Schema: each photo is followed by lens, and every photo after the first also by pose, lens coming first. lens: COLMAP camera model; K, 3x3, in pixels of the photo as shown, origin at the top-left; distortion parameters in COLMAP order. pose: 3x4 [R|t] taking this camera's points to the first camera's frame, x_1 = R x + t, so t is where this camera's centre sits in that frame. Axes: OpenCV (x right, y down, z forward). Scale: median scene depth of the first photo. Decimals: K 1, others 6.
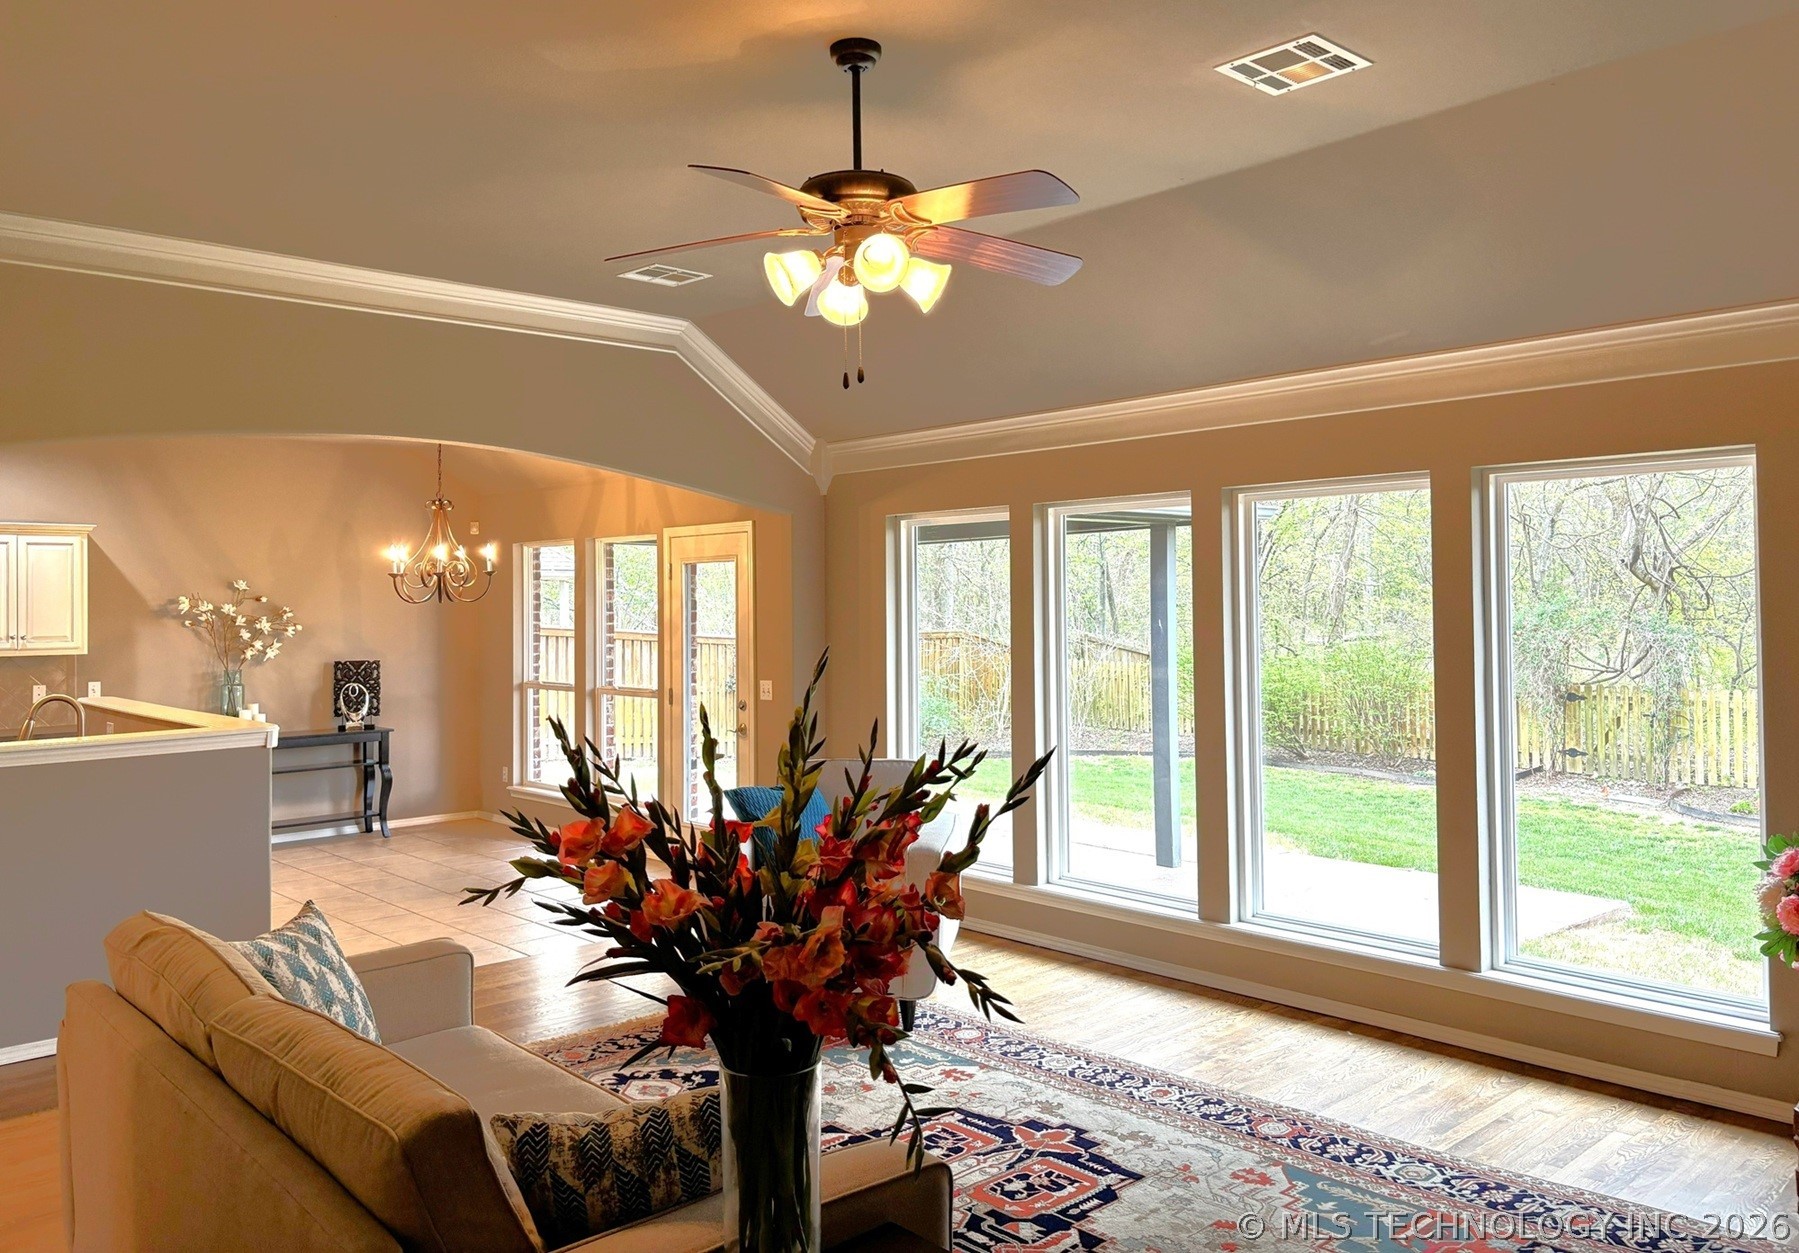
lens RADIAL K [[1383.2, 0, 909.1], [0, 1383.2, 575.3], [0, 0, 1]] dist [0.024093, -0.005383]
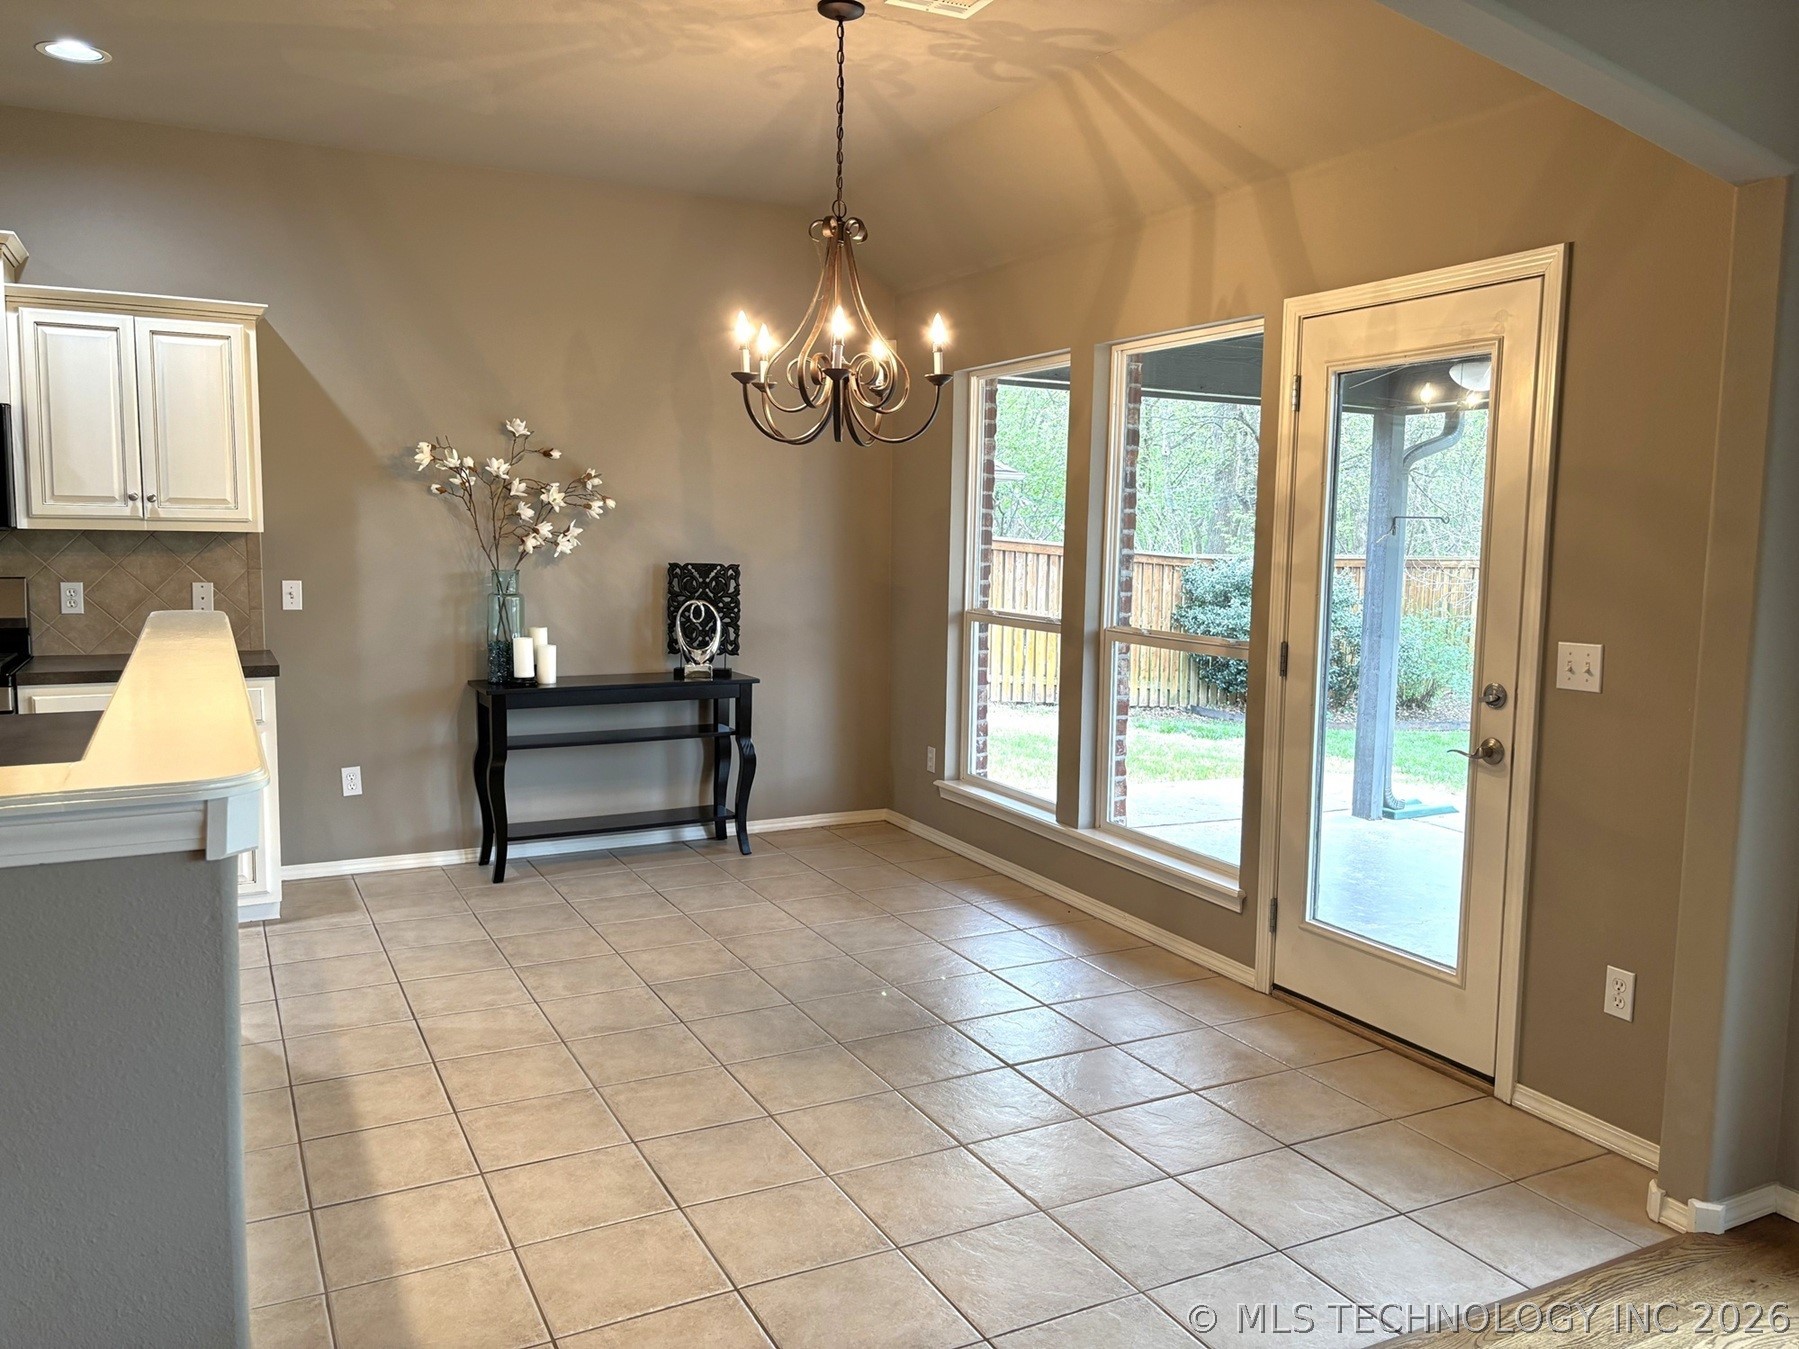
lens RADIAL K [[1373.3, 0, 914.1], [0, 1373.3, 659.6], [0, 0, 1]] dist [0.052509, -0.053323]
pose [[0.964226, 0.054392, -0.259441, -0.163505], [-0.023821, 0.992542, 0.119555, 0.031708], [0.264009, -0.109098, 0.958330, 0.480739]]
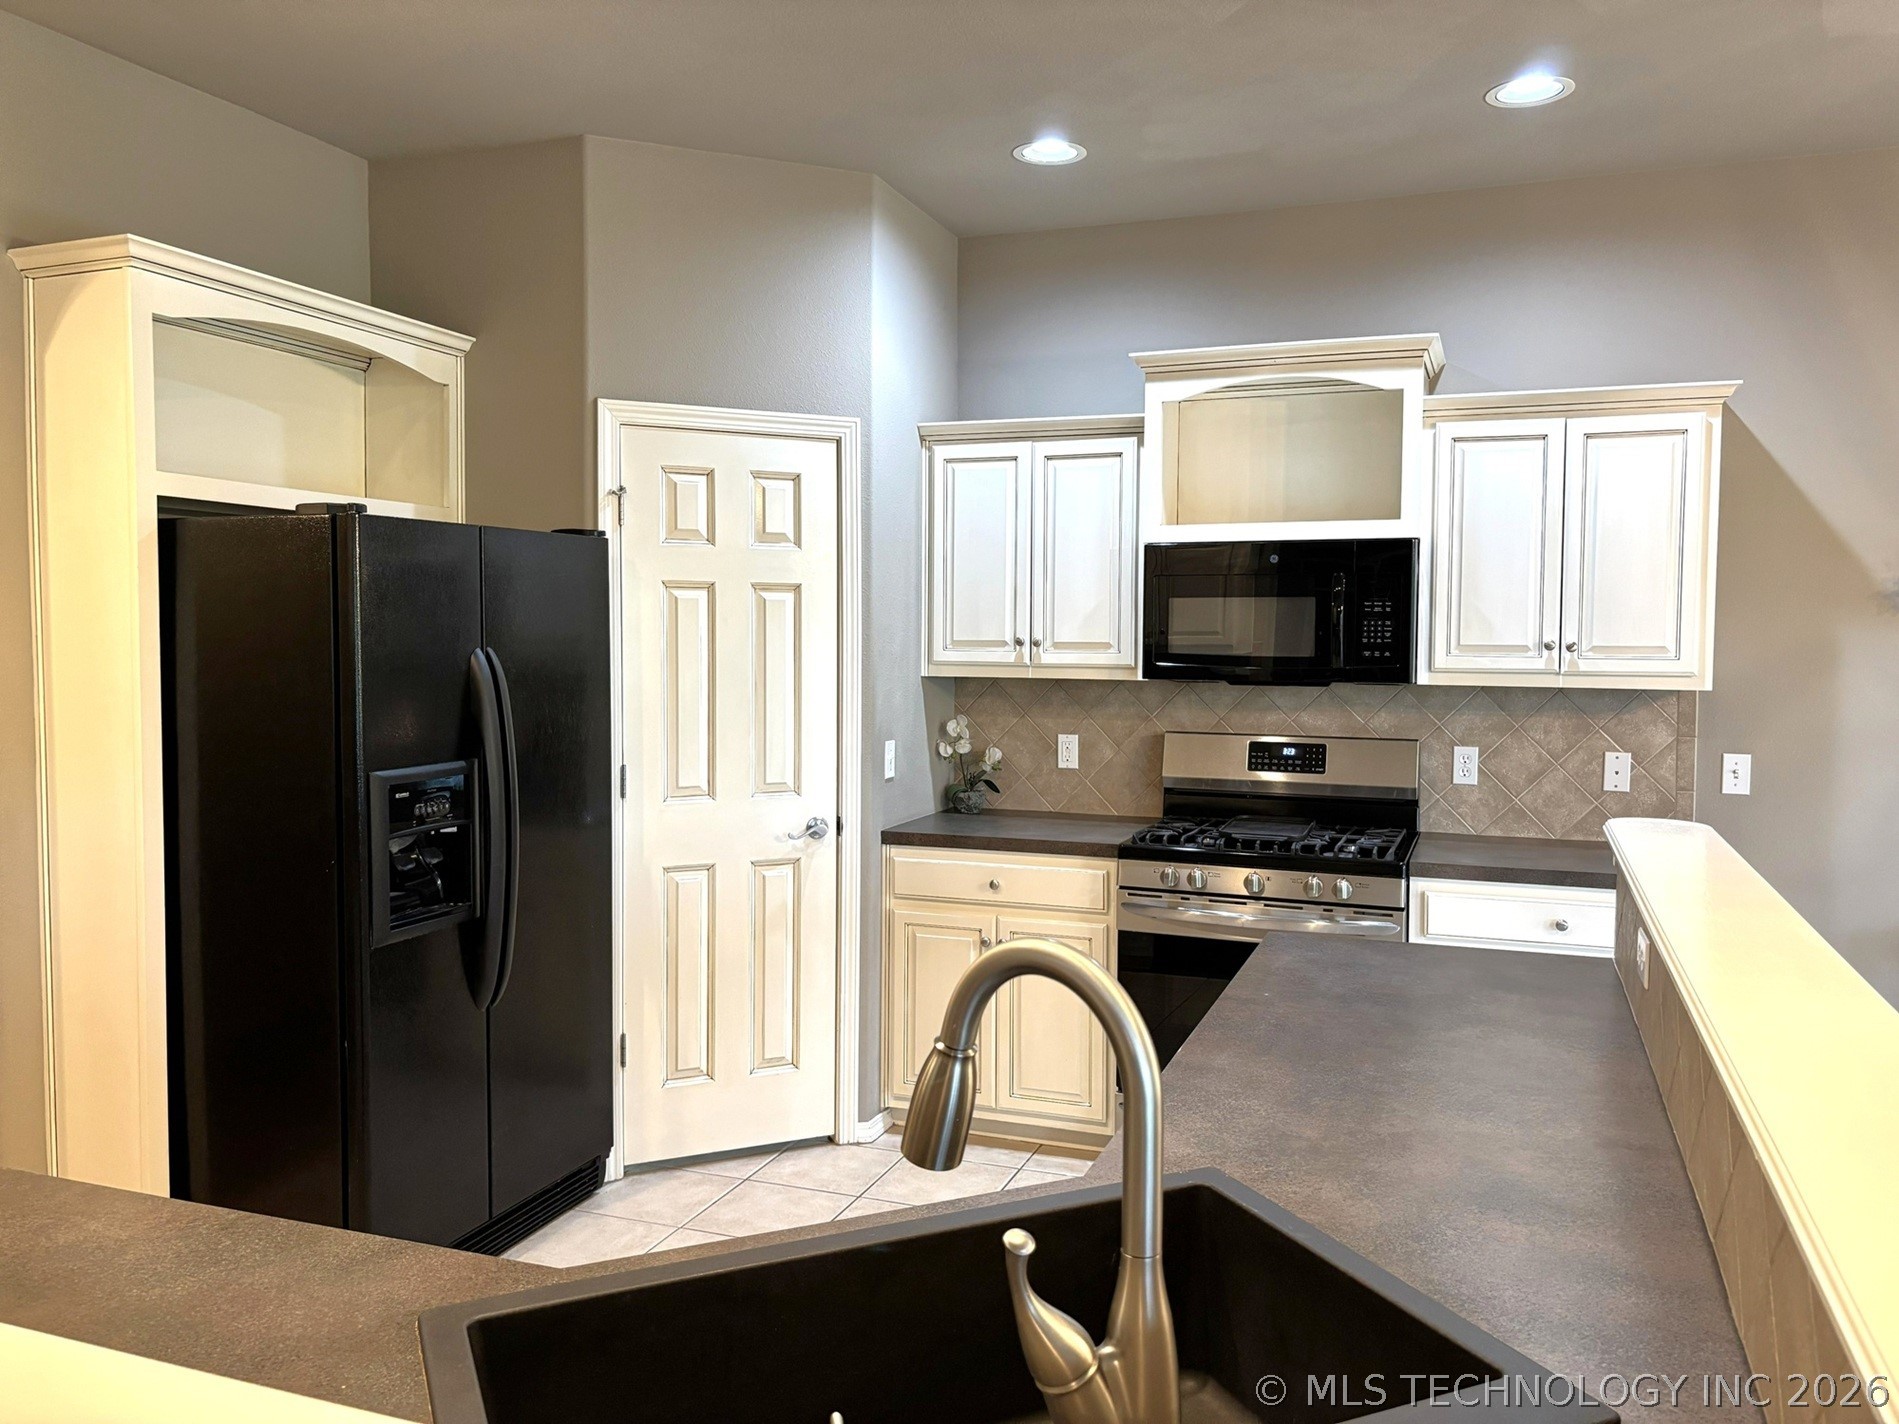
lens RADIAL K [[1449.7, 0, 946.5], [0, 1449.7, 699.1], [0, 0, 1]] dist [0.052509, -0.053323]
pose [[0.450556, 0.059849, -0.890740, -0.278743], [0.004299, 0.997593, 0.069203, 0.025549], [0.892738, -0.035009, 0.449214, 0.555216]]
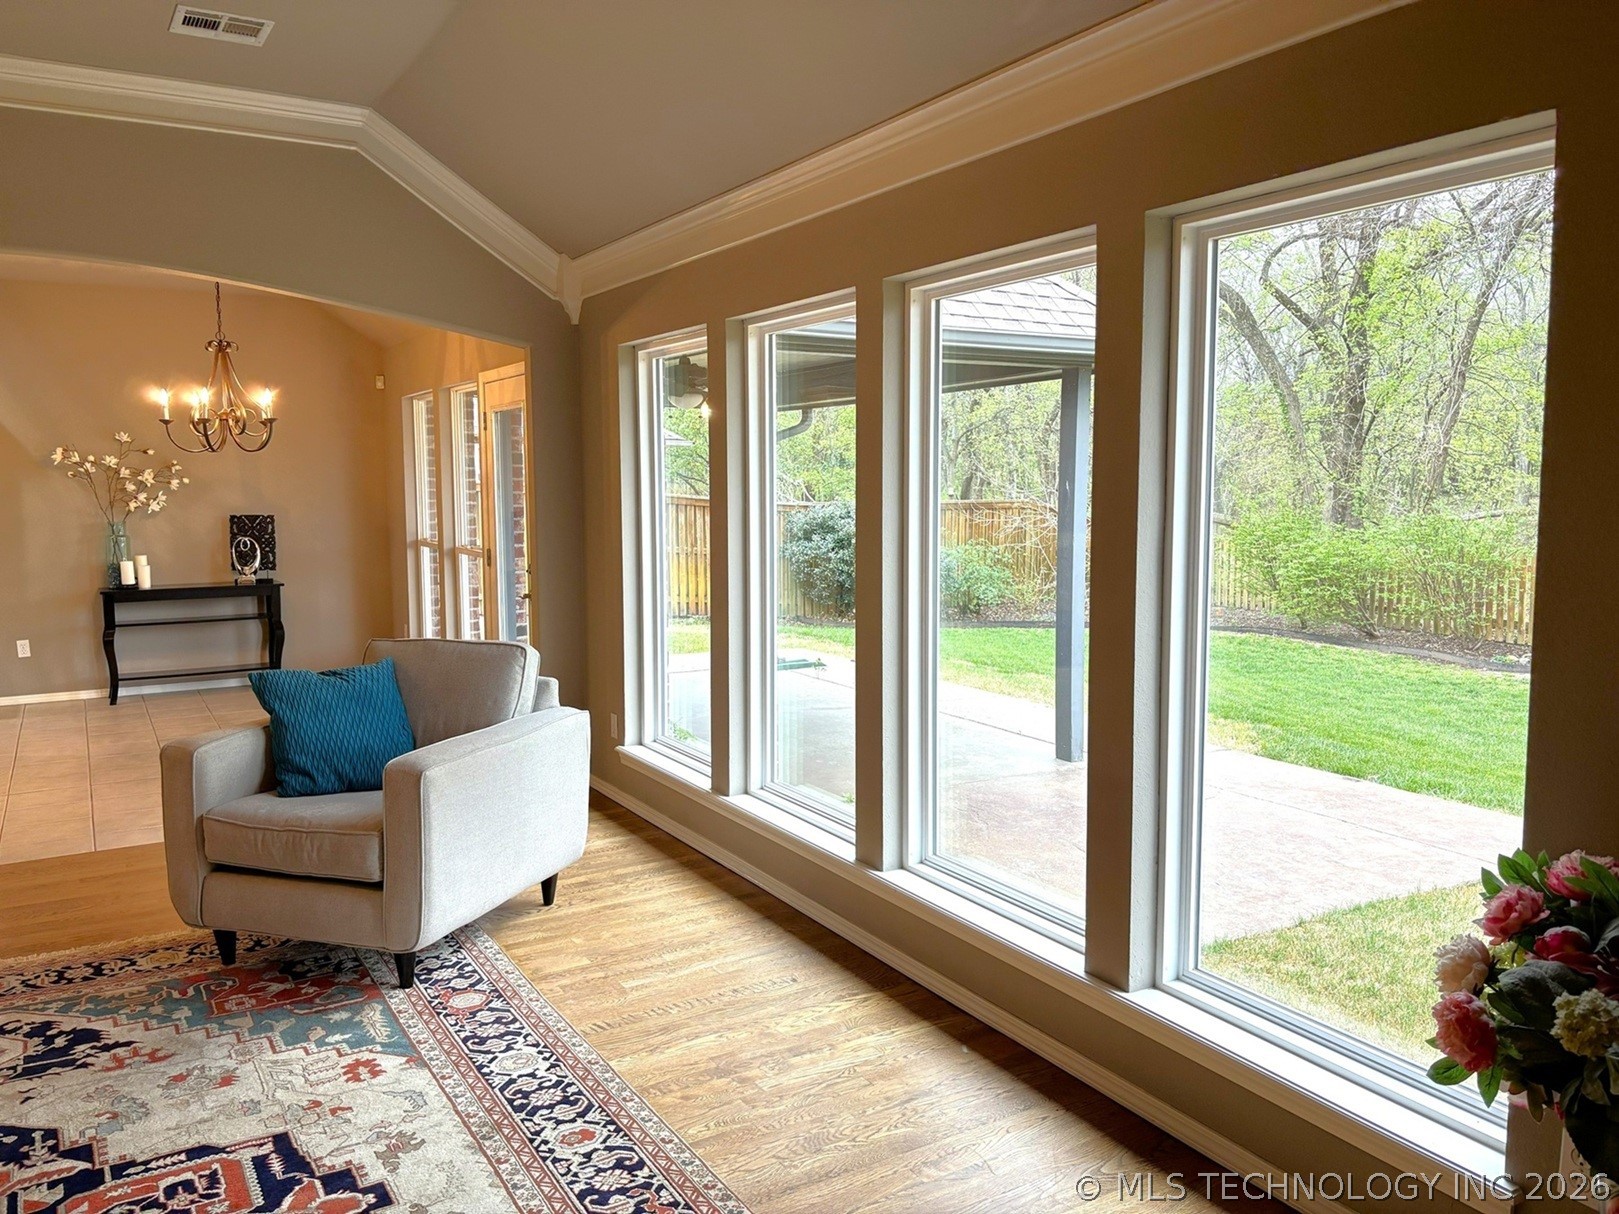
lens RADIAL K [[1235.9, 0, 825.0], [0, 1235.9, 575.4], [0, 0, 1]] dist [0.052509, -0.053323]
pose [[0.977896, 0.023329, -0.207786, 0.210190], [-0.002872, 0.995161, 0.098213, 0.016603], [0.209072, -0.095446, 0.973231, 0.222328]]
